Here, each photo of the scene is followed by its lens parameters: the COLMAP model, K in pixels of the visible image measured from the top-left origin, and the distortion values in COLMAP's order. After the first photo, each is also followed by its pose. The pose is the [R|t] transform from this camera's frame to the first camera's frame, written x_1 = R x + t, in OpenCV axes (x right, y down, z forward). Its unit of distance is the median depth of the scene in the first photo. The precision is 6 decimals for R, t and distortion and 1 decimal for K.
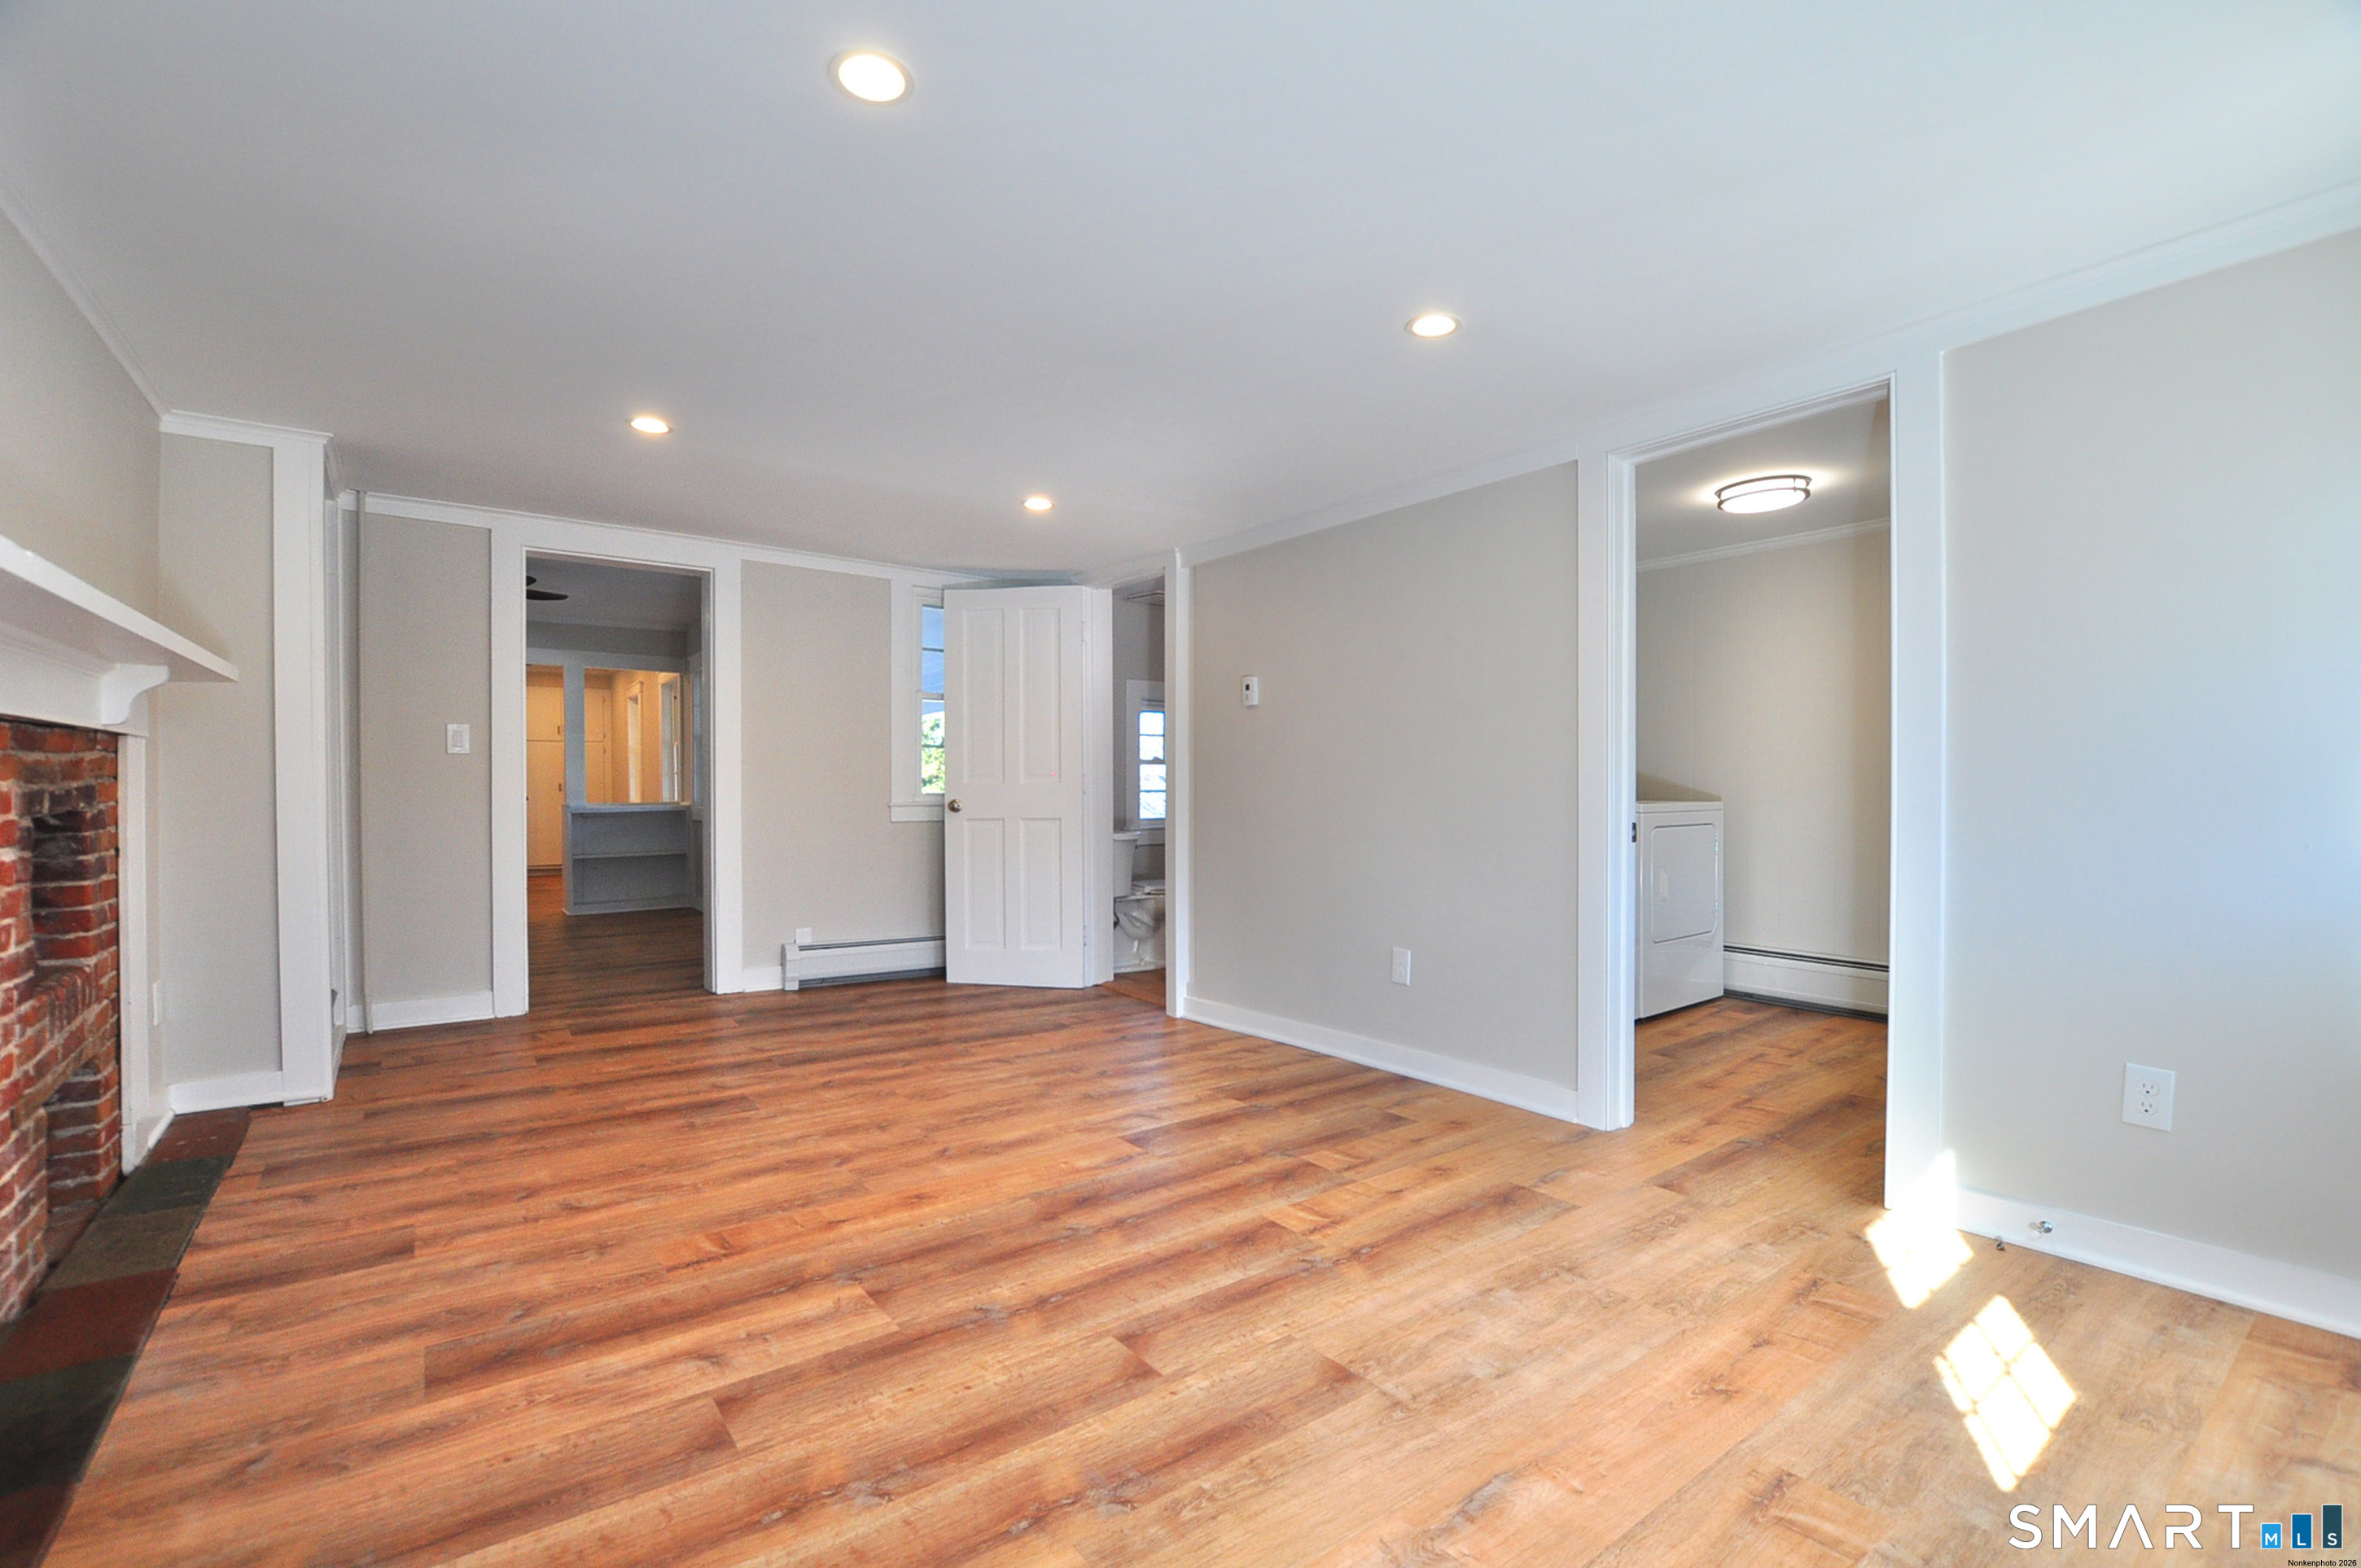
lens RADIAL K [[1061.7, 0, 1160.2], [0, 1061.7, 794.8], [0, 0, 1]] dist [-0.036420, 0.009292]
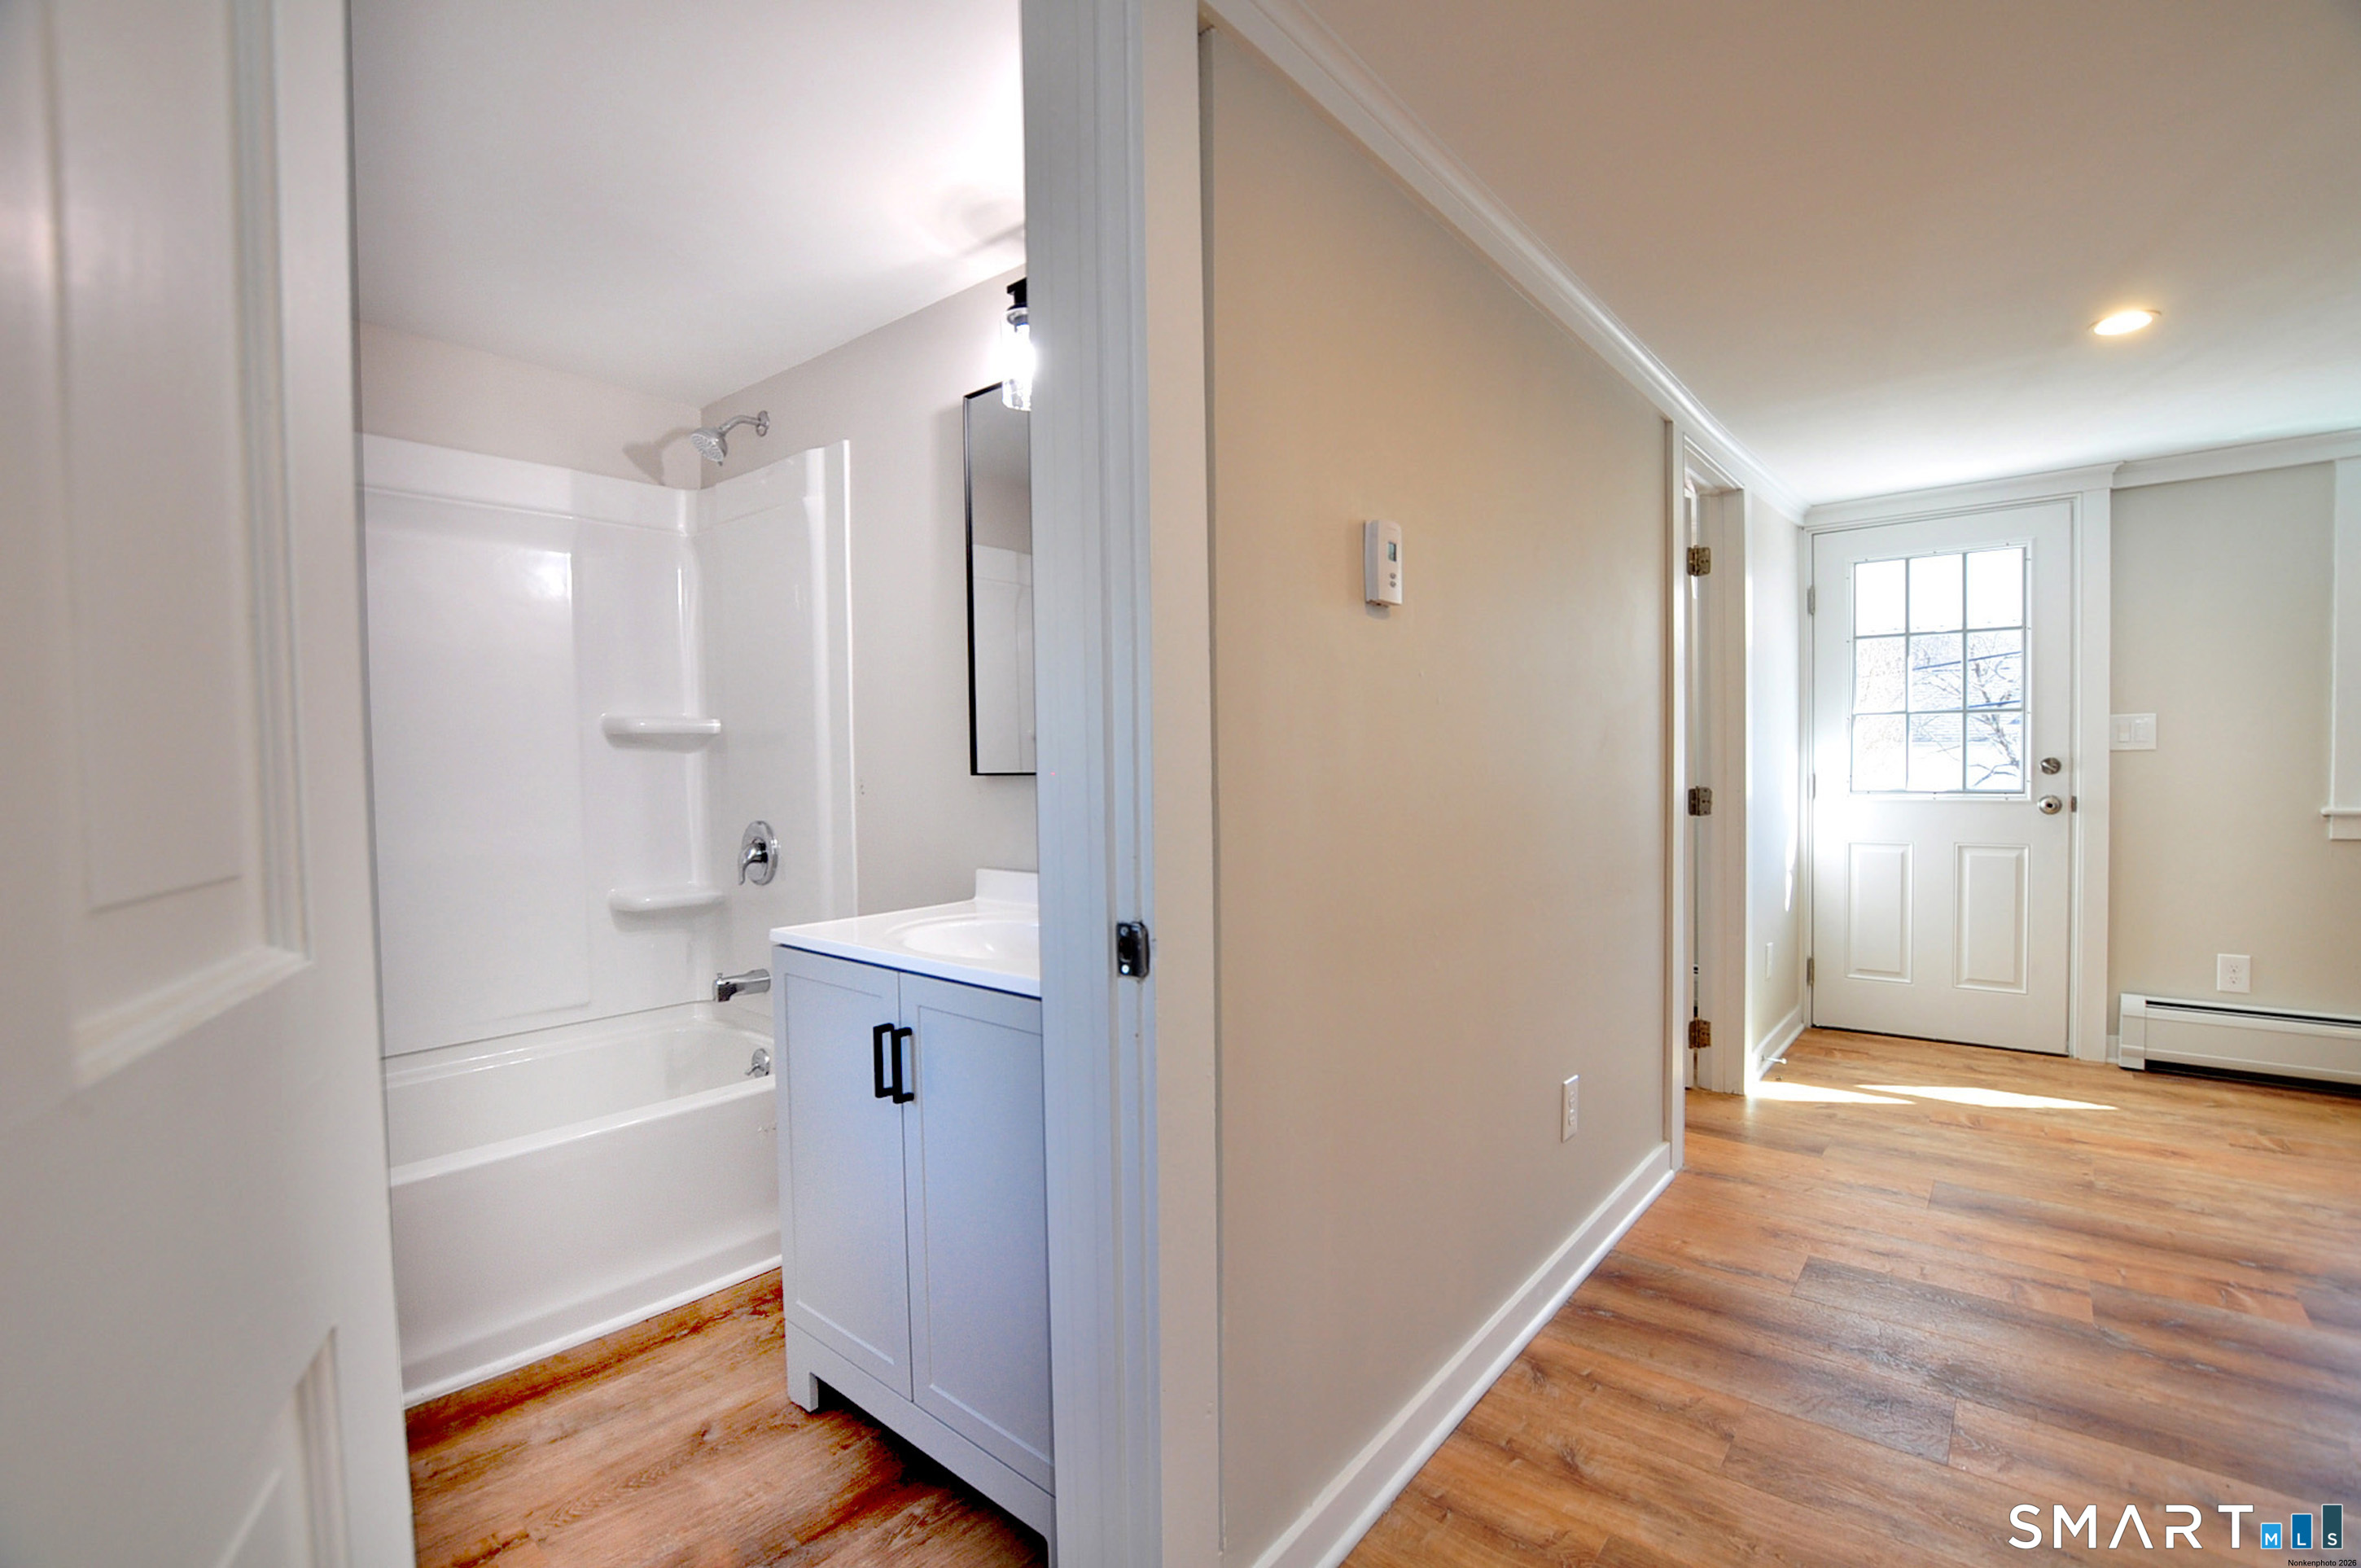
lens RADIAL K [[1061.7, 0, 1160.2], [0, 1061.7, 794.8], [0, 0, 1]] dist [-0.036420, 0.009292]
pose [[-0.262115, -0.020381, 0.964821, -0.454607], [0.022143, 0.999387, 0.027127, -0.061710], [-0.964782, 0.028475, -0.261503, 2.178566]]
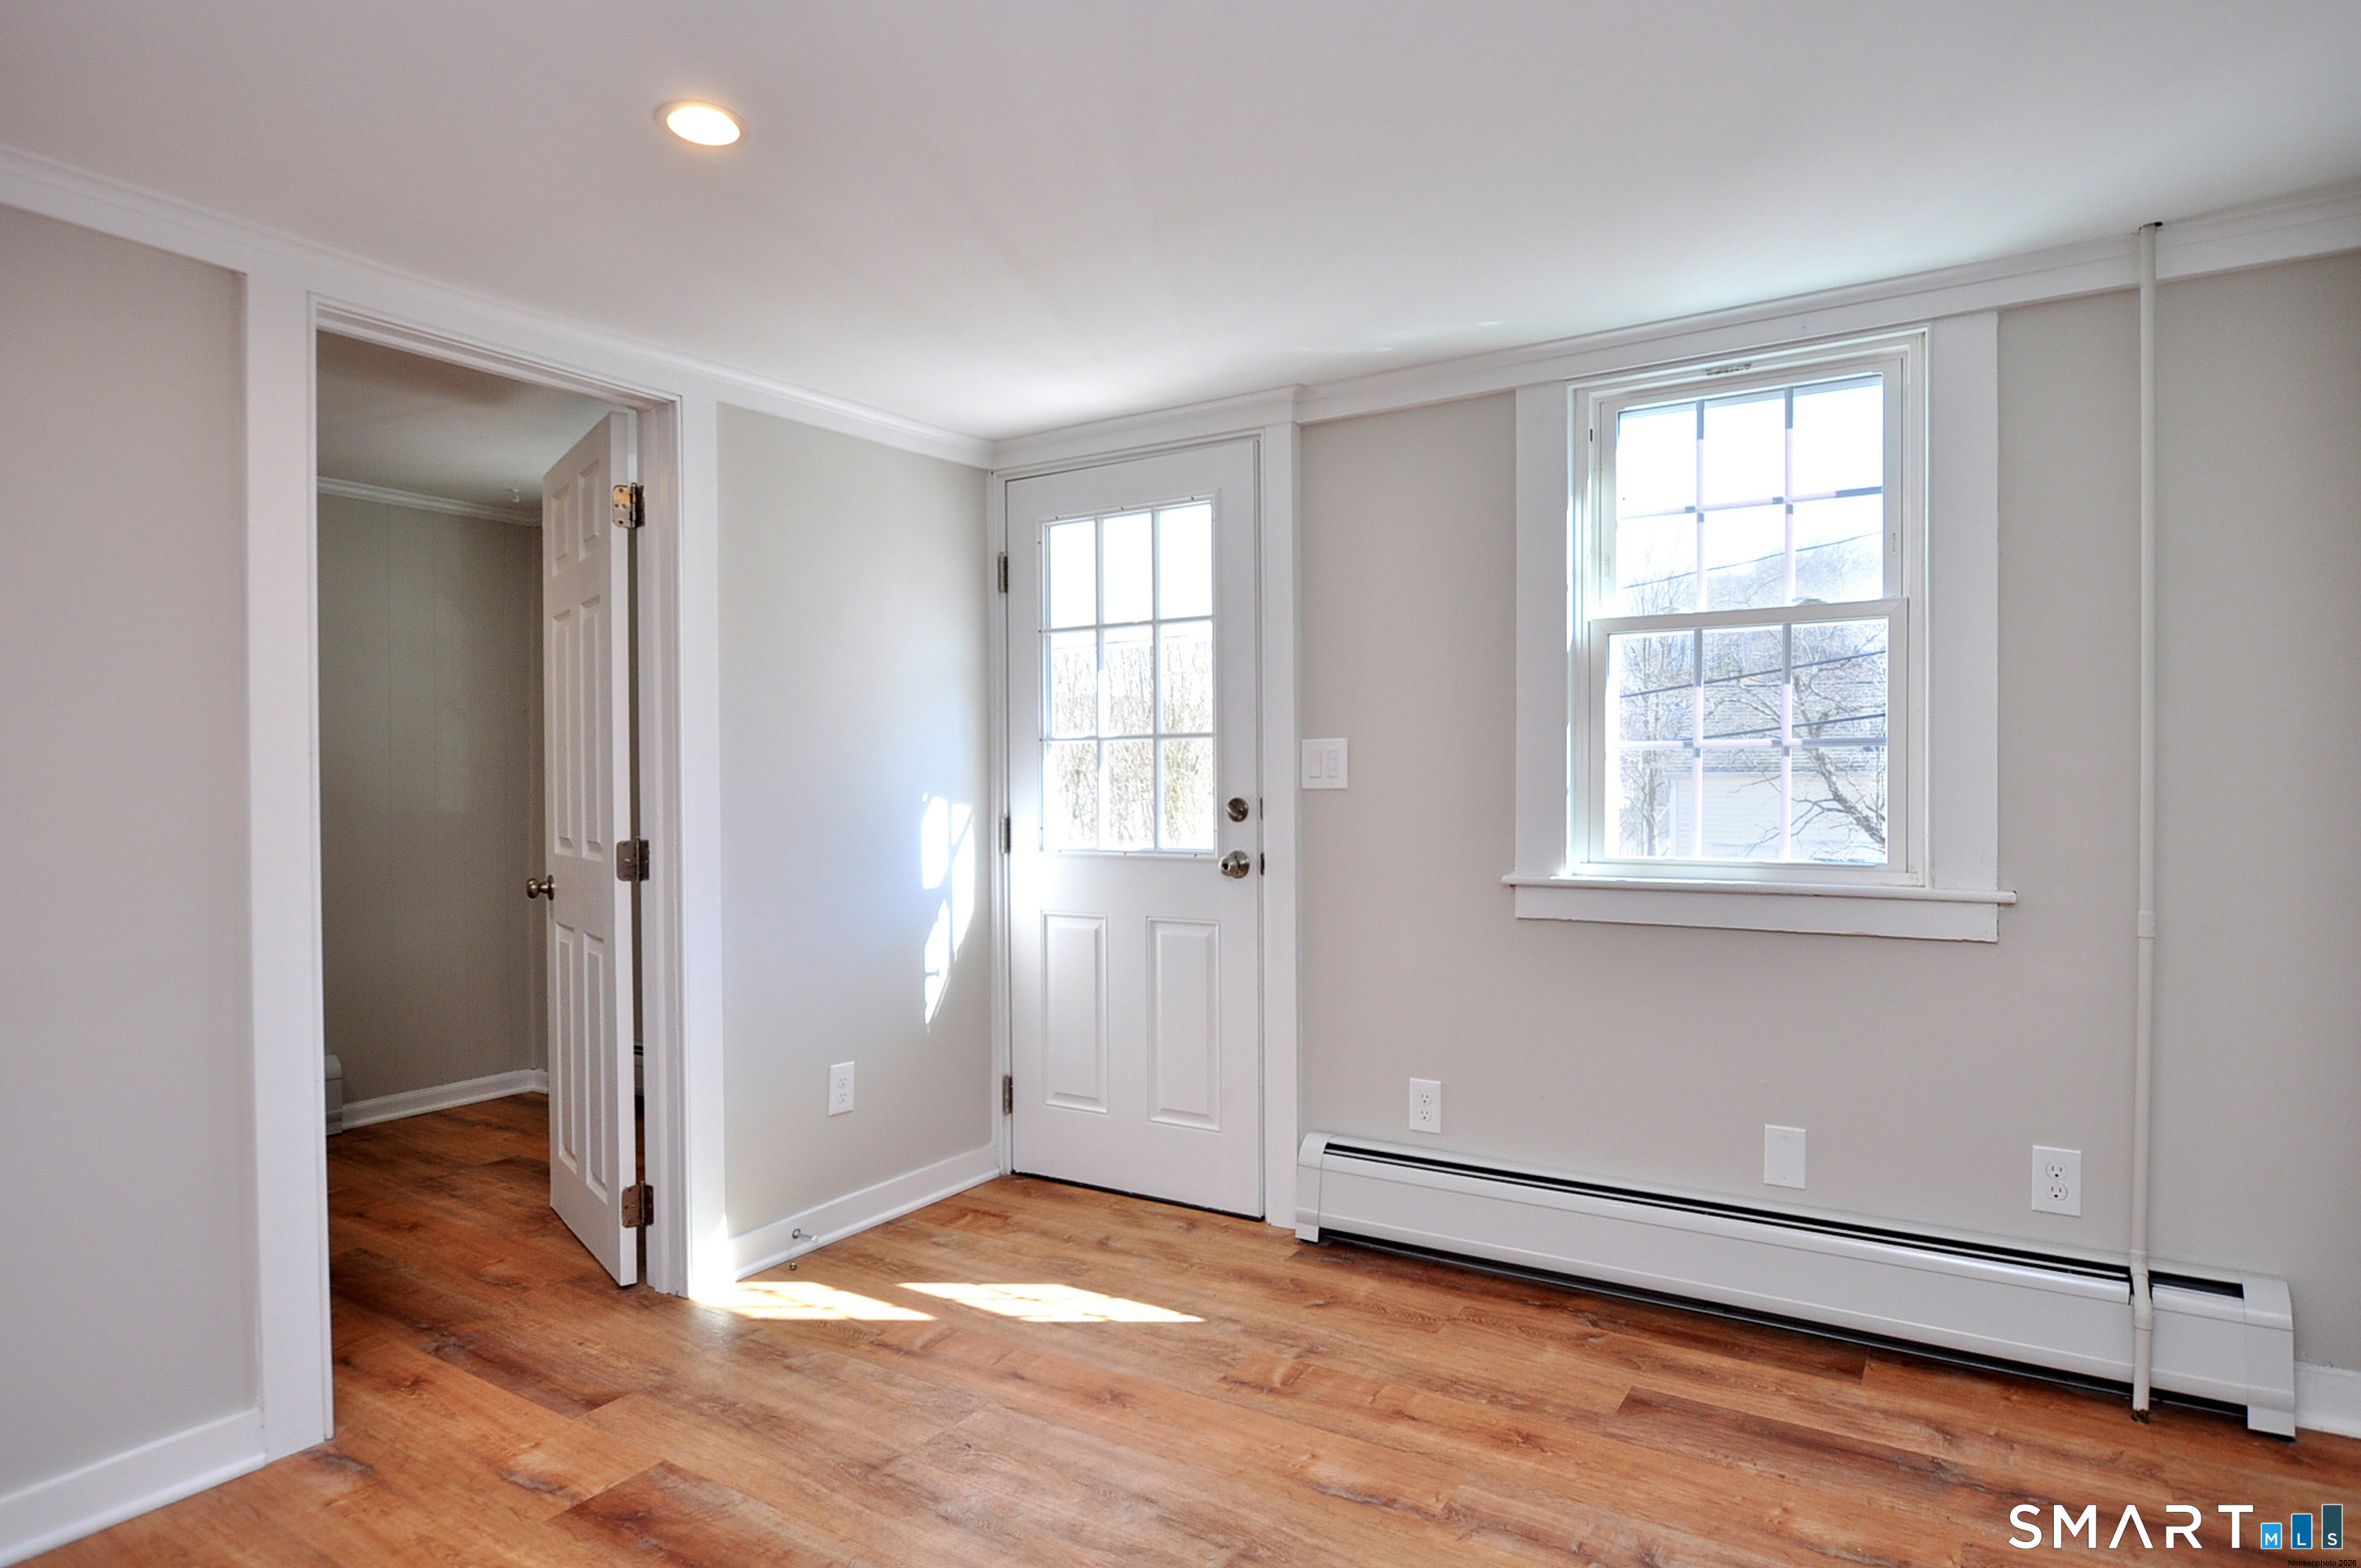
lens RADIAL K [[1334.2, 0, 1180.5], [0, 1334.2, 784.0], [0, 0, 1]] dist [-0.005940, -0.000808]
pose [[-0.375814, -0.003027, 0.926690, -0.598187], [0.012684, 0.999884, 0.008410, -0.073378], [-0.926608, 0.014914, -0.375732, 1.067968]]
